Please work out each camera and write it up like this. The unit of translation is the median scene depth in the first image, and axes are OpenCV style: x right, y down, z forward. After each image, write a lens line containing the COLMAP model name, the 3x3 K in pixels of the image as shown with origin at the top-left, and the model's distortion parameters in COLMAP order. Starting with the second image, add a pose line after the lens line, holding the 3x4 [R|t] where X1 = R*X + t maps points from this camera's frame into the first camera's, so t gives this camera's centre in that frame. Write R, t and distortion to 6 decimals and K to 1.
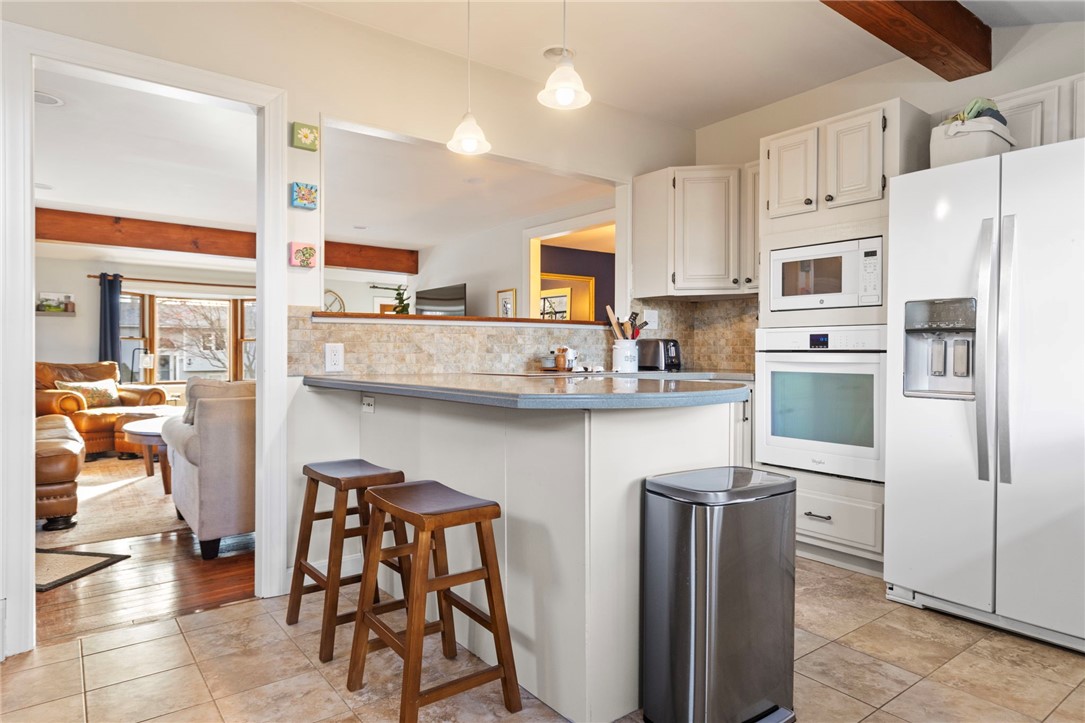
lens RADIAL K [[637.7, 0, 542.5], [0, 637.7, 361.5], [0, 0, 1]] dist [0.001989, 0.000546]
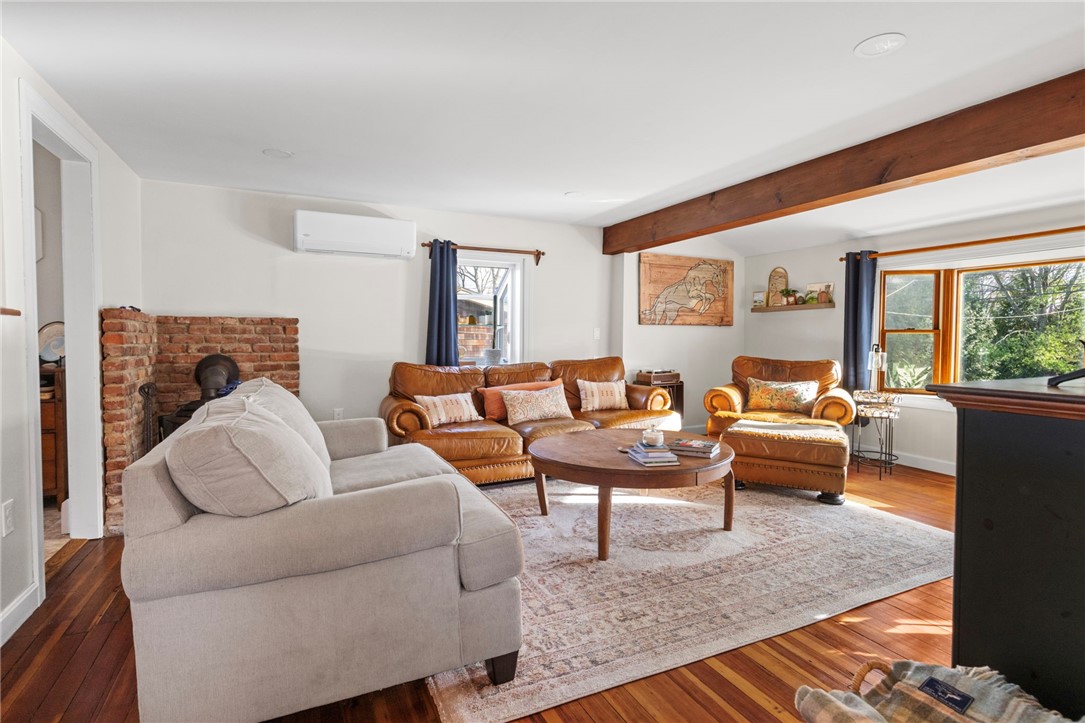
lens RADIAL K [[536.3, 0, 543.2], [0, 536.3, 351.0], [0, 0, 1]] dist [-0.000097, 0.000001]
pose [[-0.200786, 0.025597, -0.979301, 0.072994], [-0.018338, 0.999385, 0.029881, -0.025118], [0.979464, 0.023958, -0.200193, 0.742378]]
